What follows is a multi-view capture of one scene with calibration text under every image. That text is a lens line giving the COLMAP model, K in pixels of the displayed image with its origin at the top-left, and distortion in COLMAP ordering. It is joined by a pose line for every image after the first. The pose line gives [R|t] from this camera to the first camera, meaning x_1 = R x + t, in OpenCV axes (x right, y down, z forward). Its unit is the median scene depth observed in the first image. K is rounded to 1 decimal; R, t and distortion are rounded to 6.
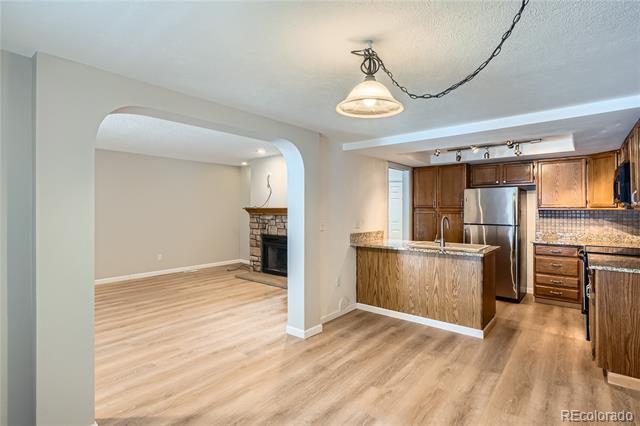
lens RADIAL K [[323.2, 0, 316.9], [0, 323.2, 208.6], [0, 0, 1]] dist [-0.004100, 0.002373]
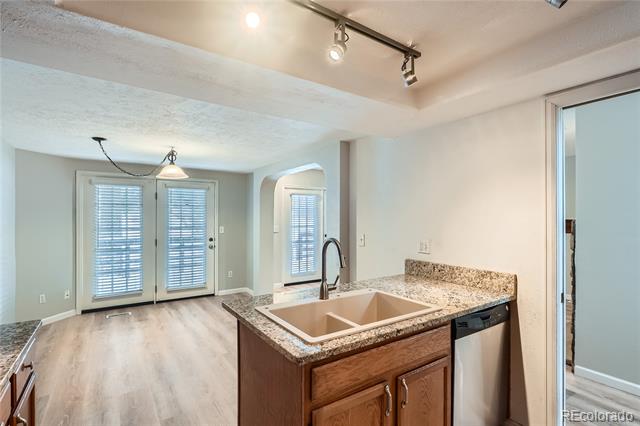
lens RADIAL K [[316.6, 0, 319.2], [0, 316.6, 215.5], [0, 0, 1]] dist [0.001013, 0.001582]
pose [[-0.292455, -0.003609, -0.956272, 0.826981], [-0.000027, 0.999993, -0.003766, -0.009121], [0.956279, -0.001076, -0.292453, 1.093351]]
